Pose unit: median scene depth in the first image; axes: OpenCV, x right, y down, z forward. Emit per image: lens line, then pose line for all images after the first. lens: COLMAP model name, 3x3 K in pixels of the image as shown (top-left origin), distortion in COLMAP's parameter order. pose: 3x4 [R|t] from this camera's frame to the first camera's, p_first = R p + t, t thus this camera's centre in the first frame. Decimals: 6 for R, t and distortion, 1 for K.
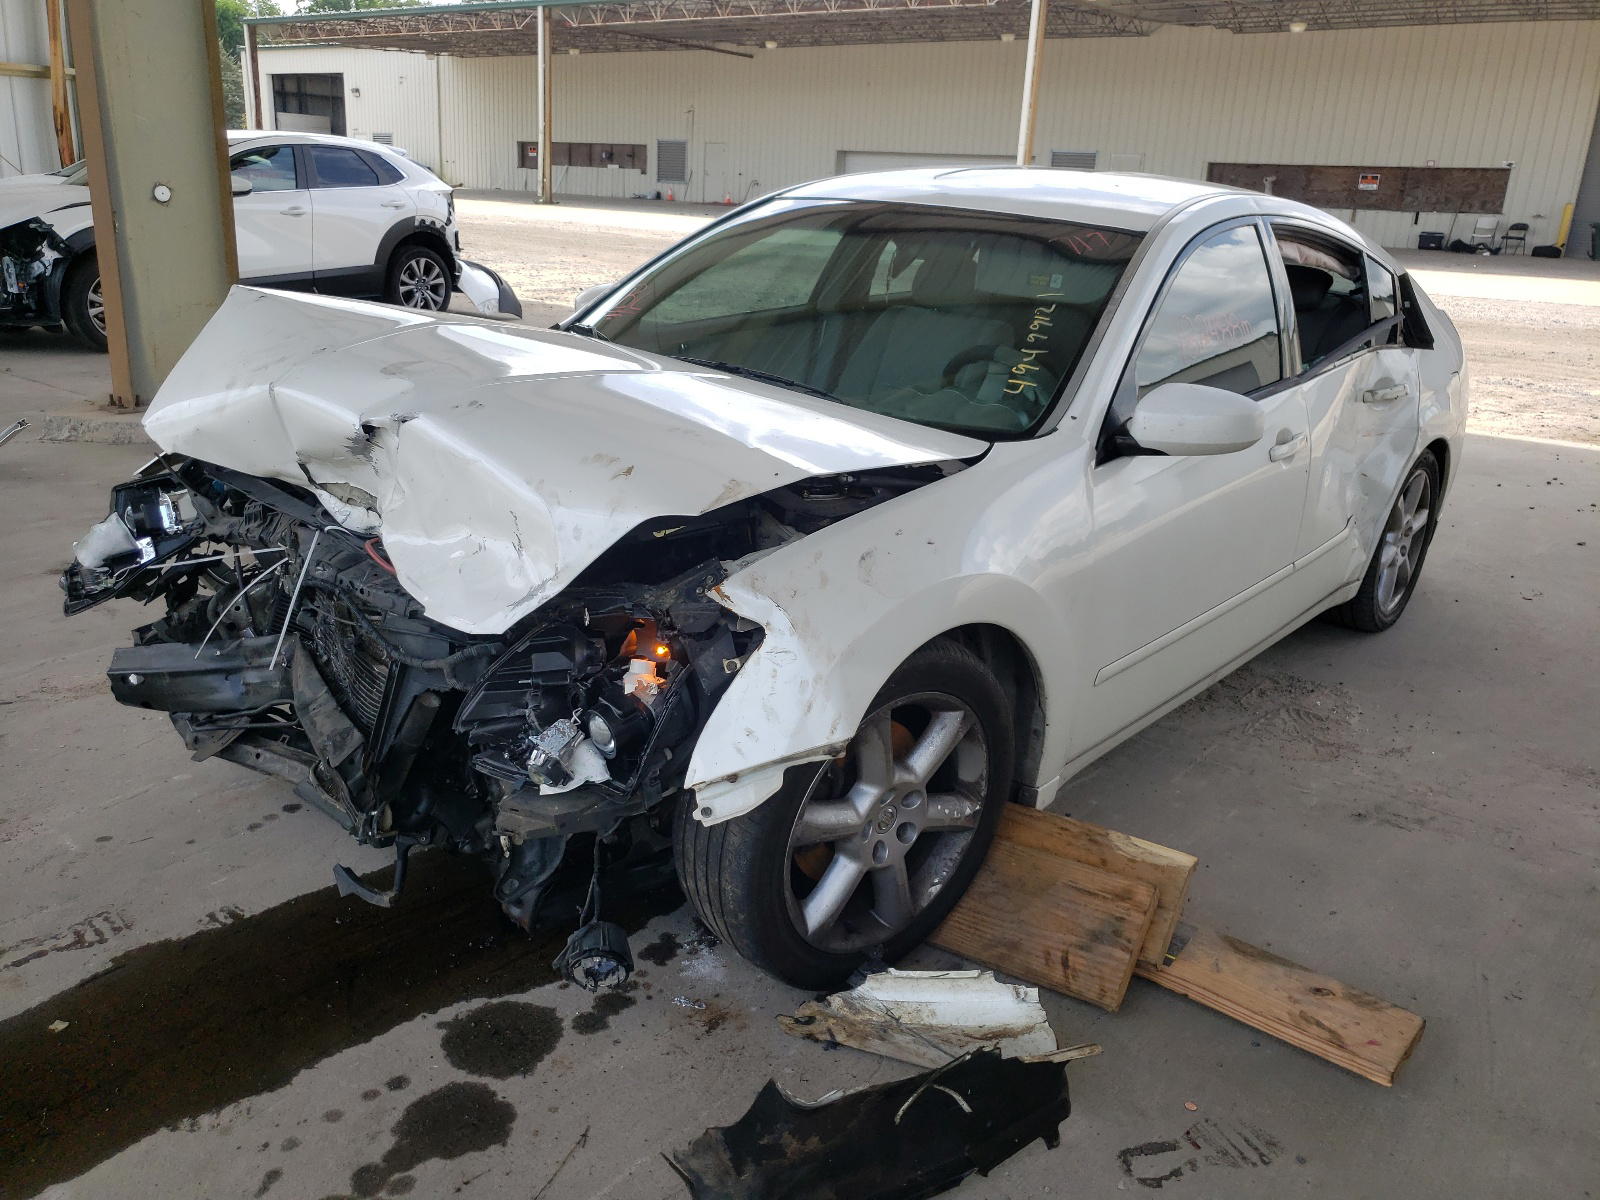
lens RADIAL K [[1239.8, 0, 775.4], [0, 1239.8, 587.3], [0, 0, 1]] dist [-0.004382, 0.040949]
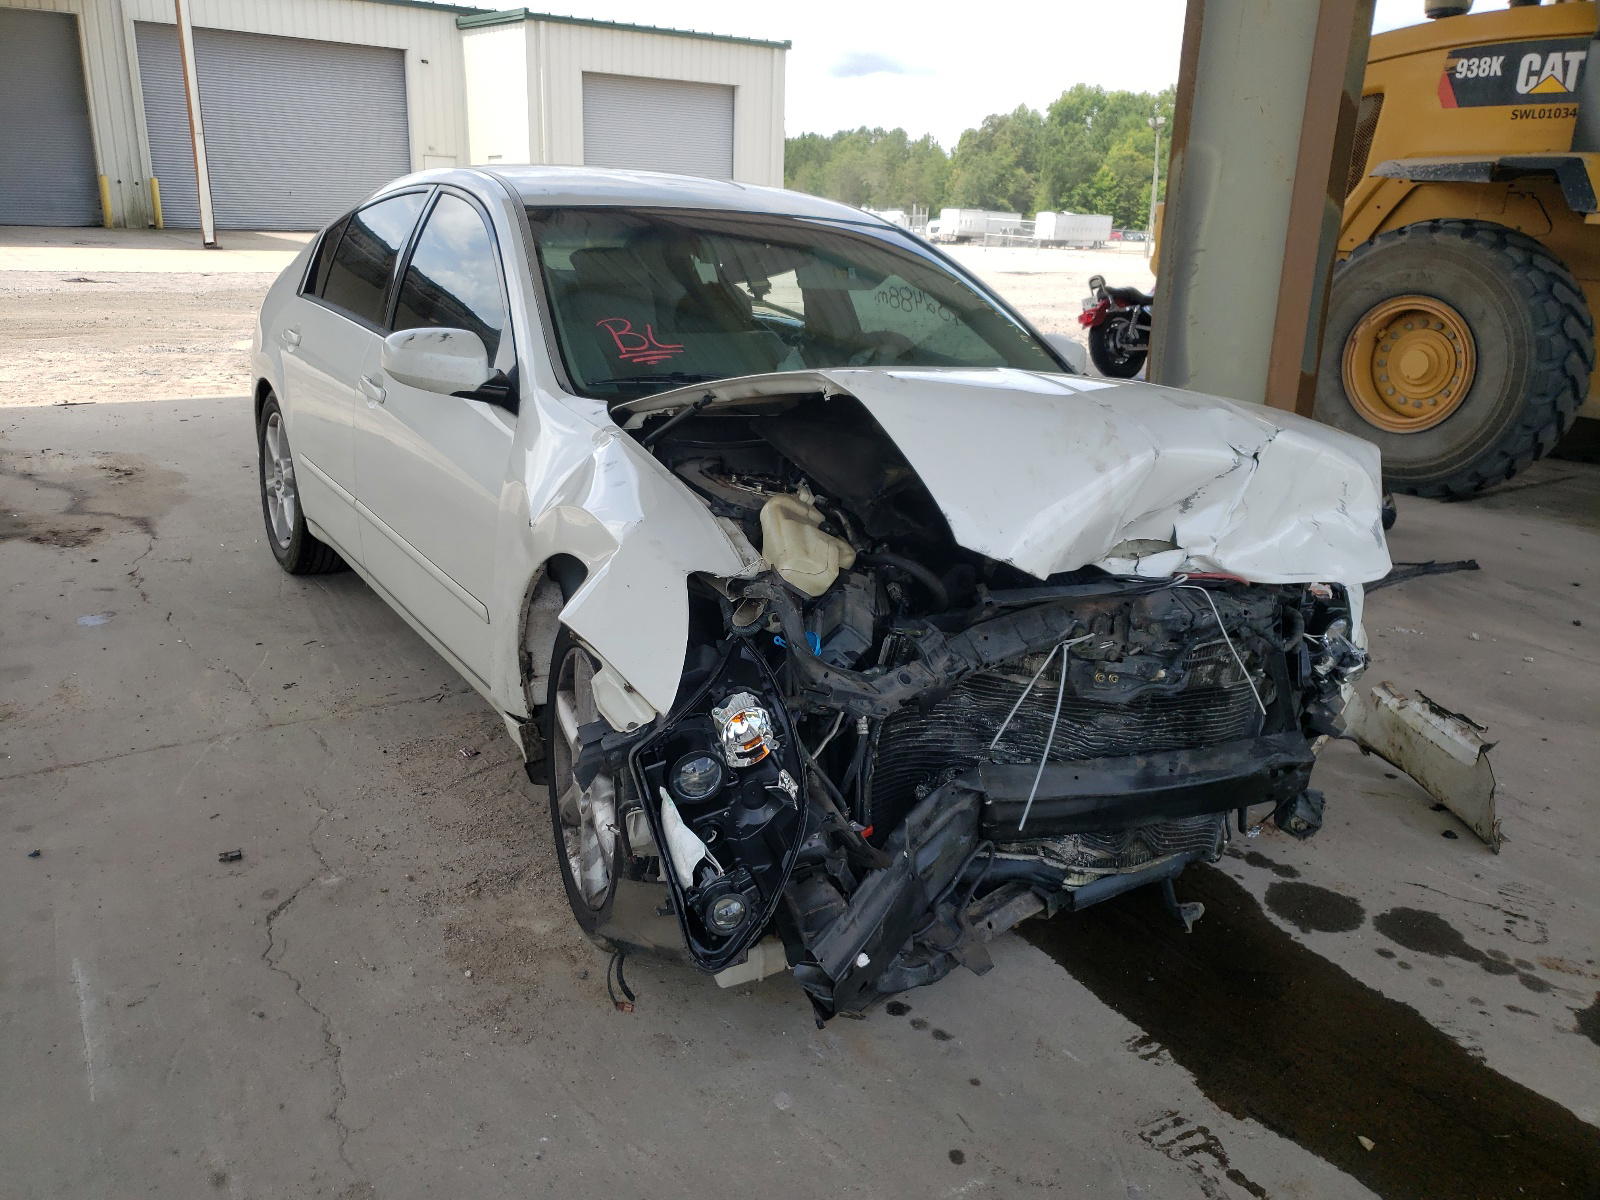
lens RADIAL K [[1244.3, 0, 770.9], [0, 1244.3, 624.7], [0, 0, 1]] dist [0.002089, 0.000504]
pose [[0.290216, -0.332670, 0.897277, -1.375563], [0.278937, 0.926323, 0.253220, -0.360231], [-0.915406, 0.176795, 0.361628, 0.974905]]
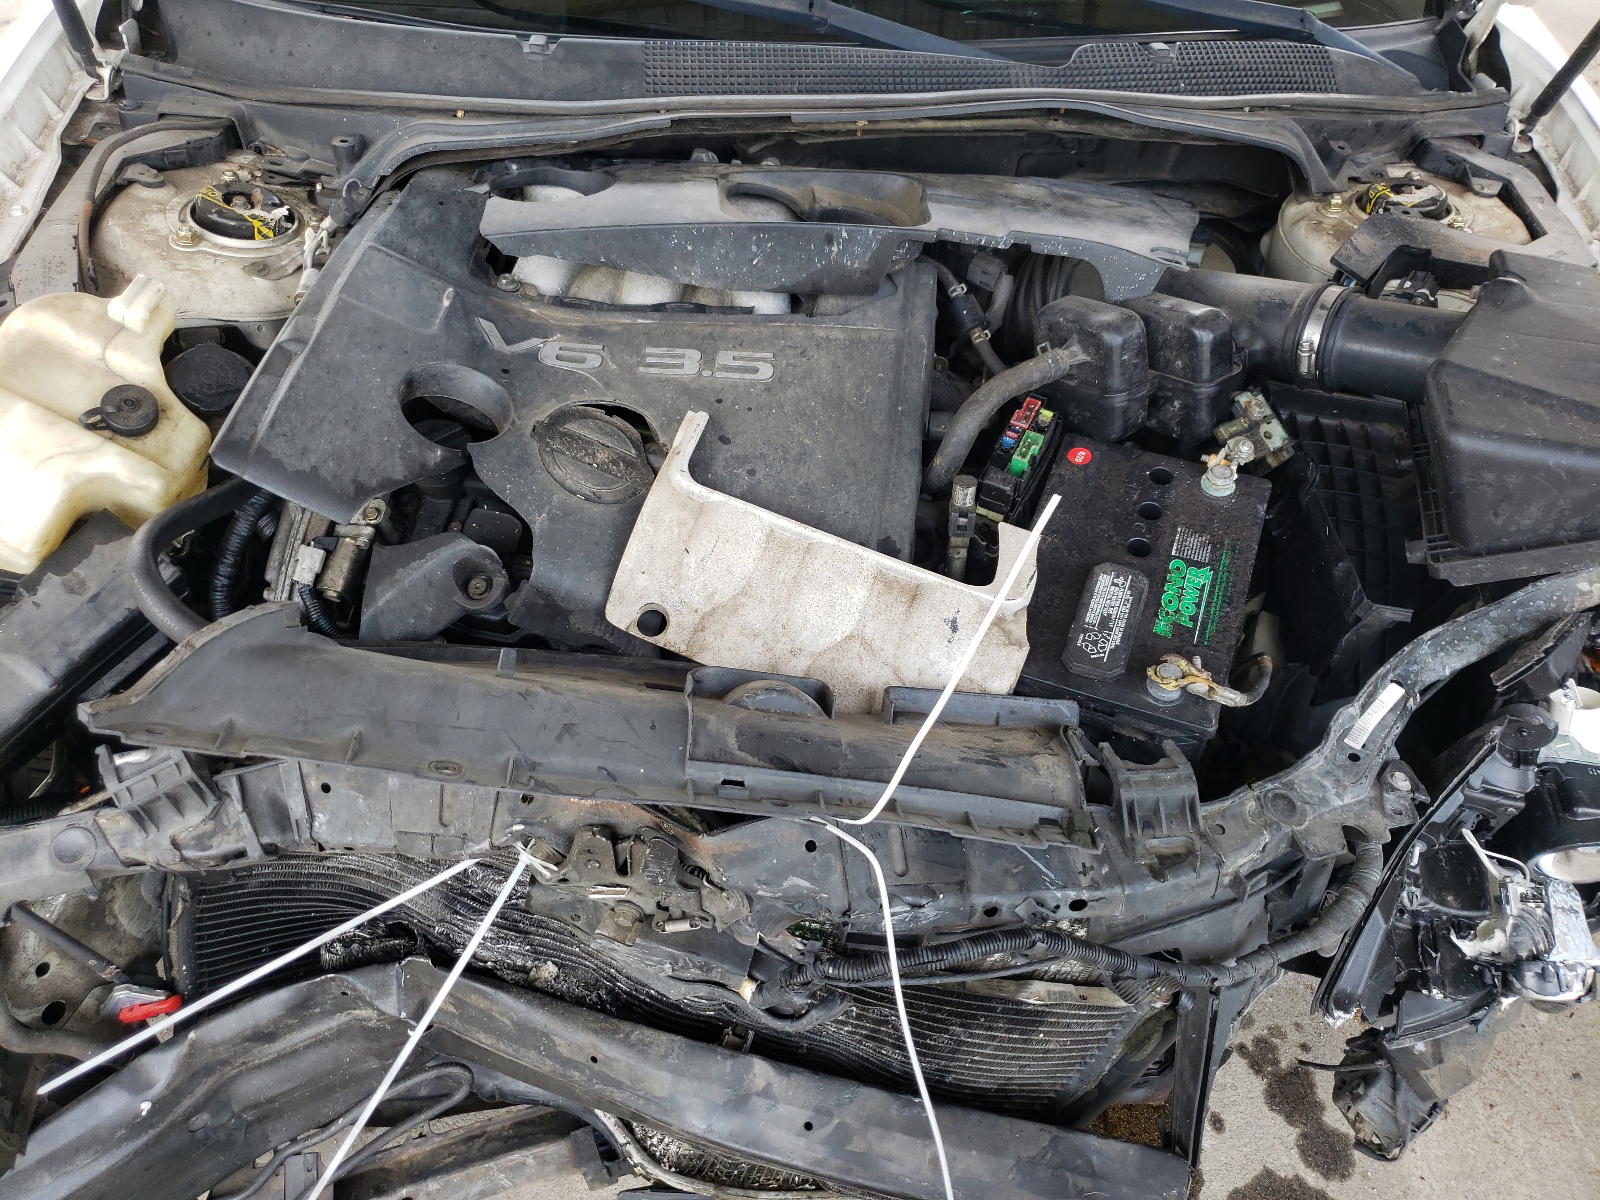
lens RADIAL K [[1239.8, 0, 775.4], [0, 1239.8, 587.3], [0, 0, 1]] dist [-0.004382, 0.040949]
pose [[0.705565, -0.496607, 0.505529, -0.533028], [0.223558, 0.832930, 0.506210, -0.284483], [-0.672458, -0.244149, 0.698707, 0.809756]]
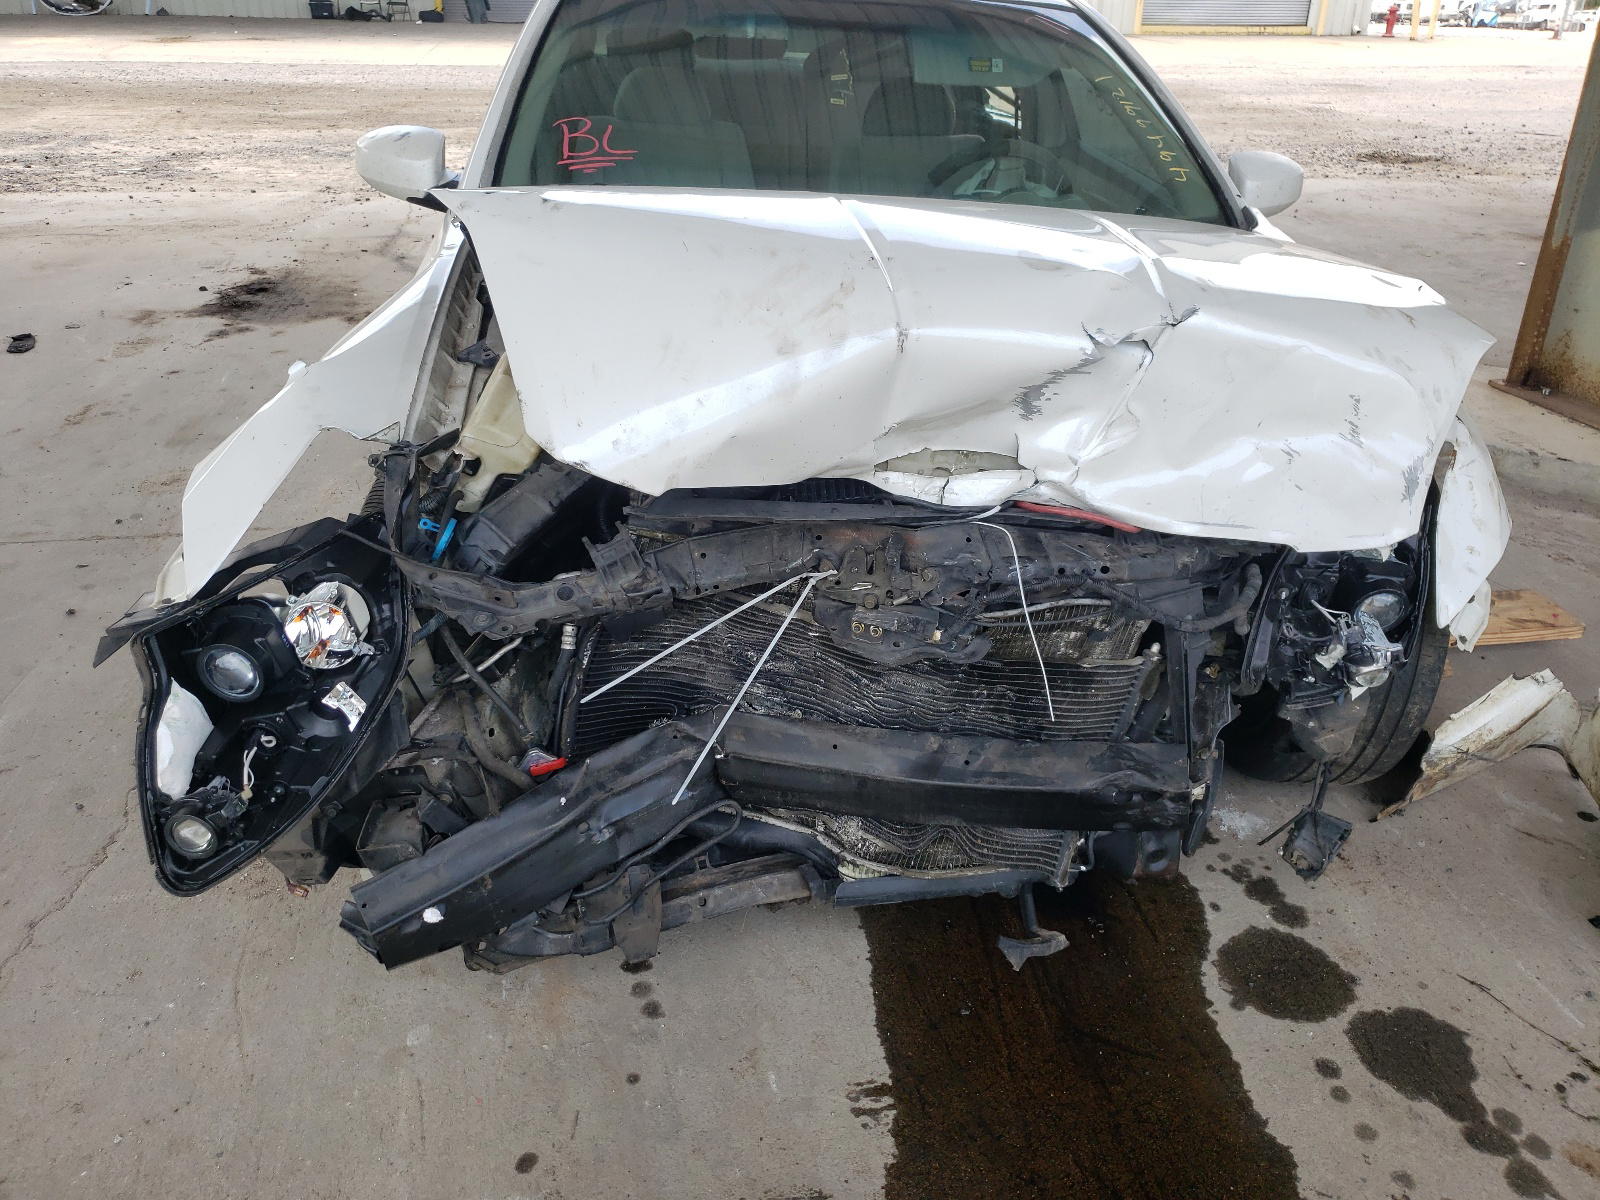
lens RADIAL K [[1238.9, 0, 800.0], [0, 1238.9, 600.0], [0, 0, 1]] dist [0.066920, -0.070351]
pose [[0.645176, -0.366206, 0.670552, -0.942093], [0.251226, 0.930527, 0.266467, -0.220674], [-0.721549, -0.003458, 0.692355, 0.607294]]
